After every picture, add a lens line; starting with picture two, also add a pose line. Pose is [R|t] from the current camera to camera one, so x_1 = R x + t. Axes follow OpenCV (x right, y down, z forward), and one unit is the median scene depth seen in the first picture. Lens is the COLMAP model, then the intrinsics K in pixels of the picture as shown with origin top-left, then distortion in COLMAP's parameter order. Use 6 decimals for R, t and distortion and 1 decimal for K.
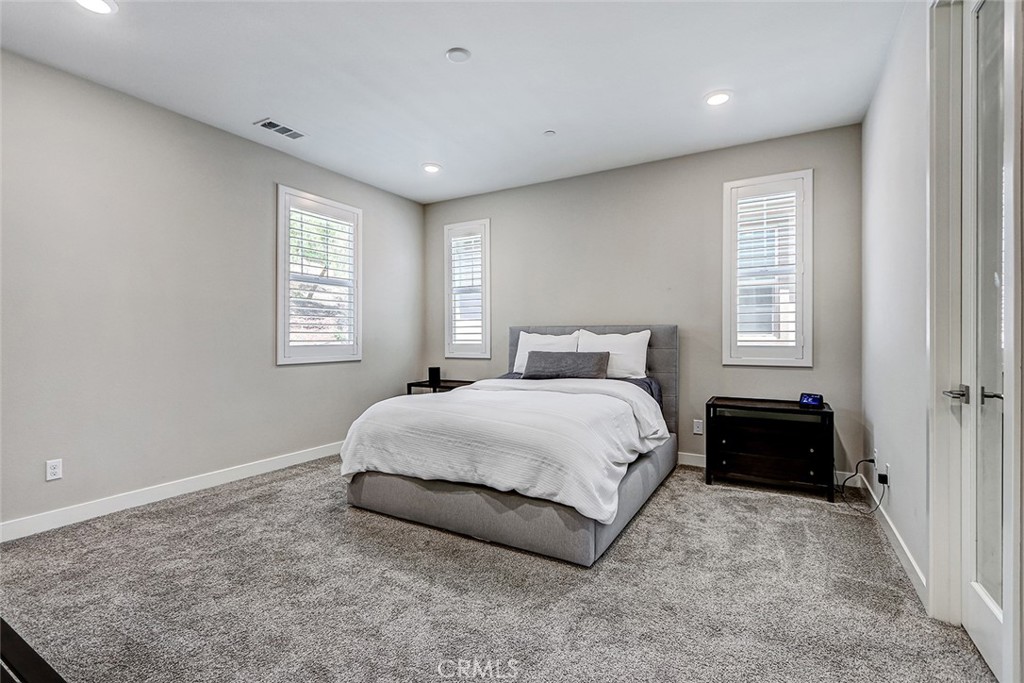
lens RADIAL K [[469.8, 0, 509.7], [0, 469.8, 339.7], [0, 0, 1]] dist [0.000923, -0.001542]
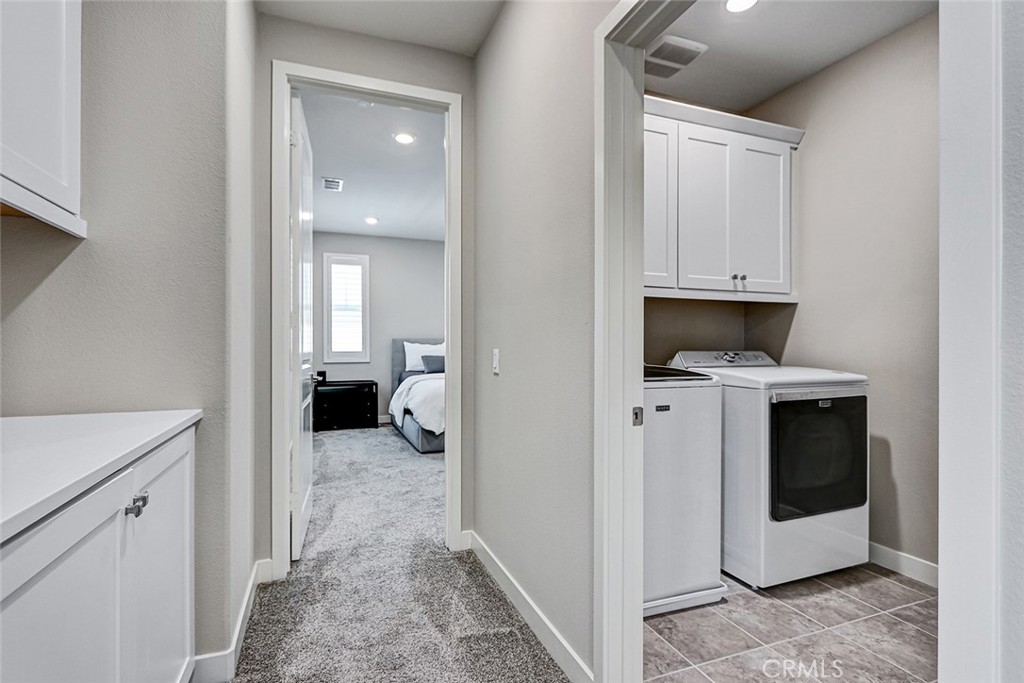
lens RADIAL K [[489.6, 0, 510.6], [0, 489.6, 344.4], [0, 0, 1]] dist [-0.000743, -0.000022]
pose [[0.622812, 0.002502, 0.782367, -1.123478], [0.001683, 0.999988, -0.004537, -0.003361], [-0.782369, 0.004142, 0.622801, -0.199211]]
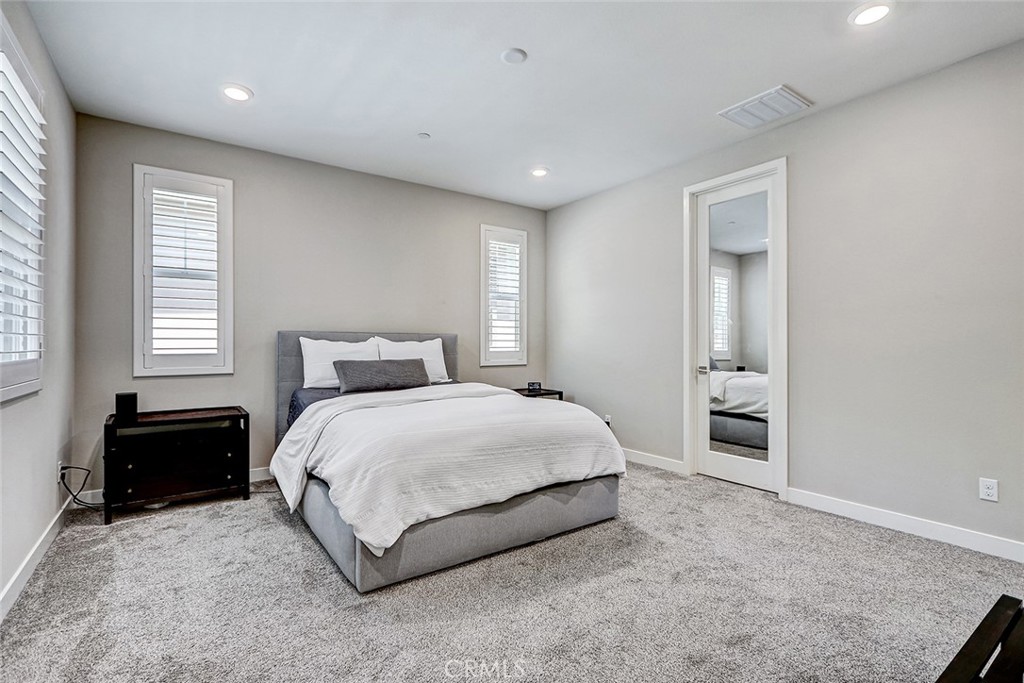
lens RADIAL K [[469.8, 0, 508.7], [0, 469.8, 341.5], [0, 0, 1]] dist [0.000923, -0.001542]
pose [[0.419175, 0.007928, 0.907871, -0.675941], [0.002821, 0.999946, -0.010034, -0.001151], [-0.907901, 0.006767, 0.419130, 0.410267]]
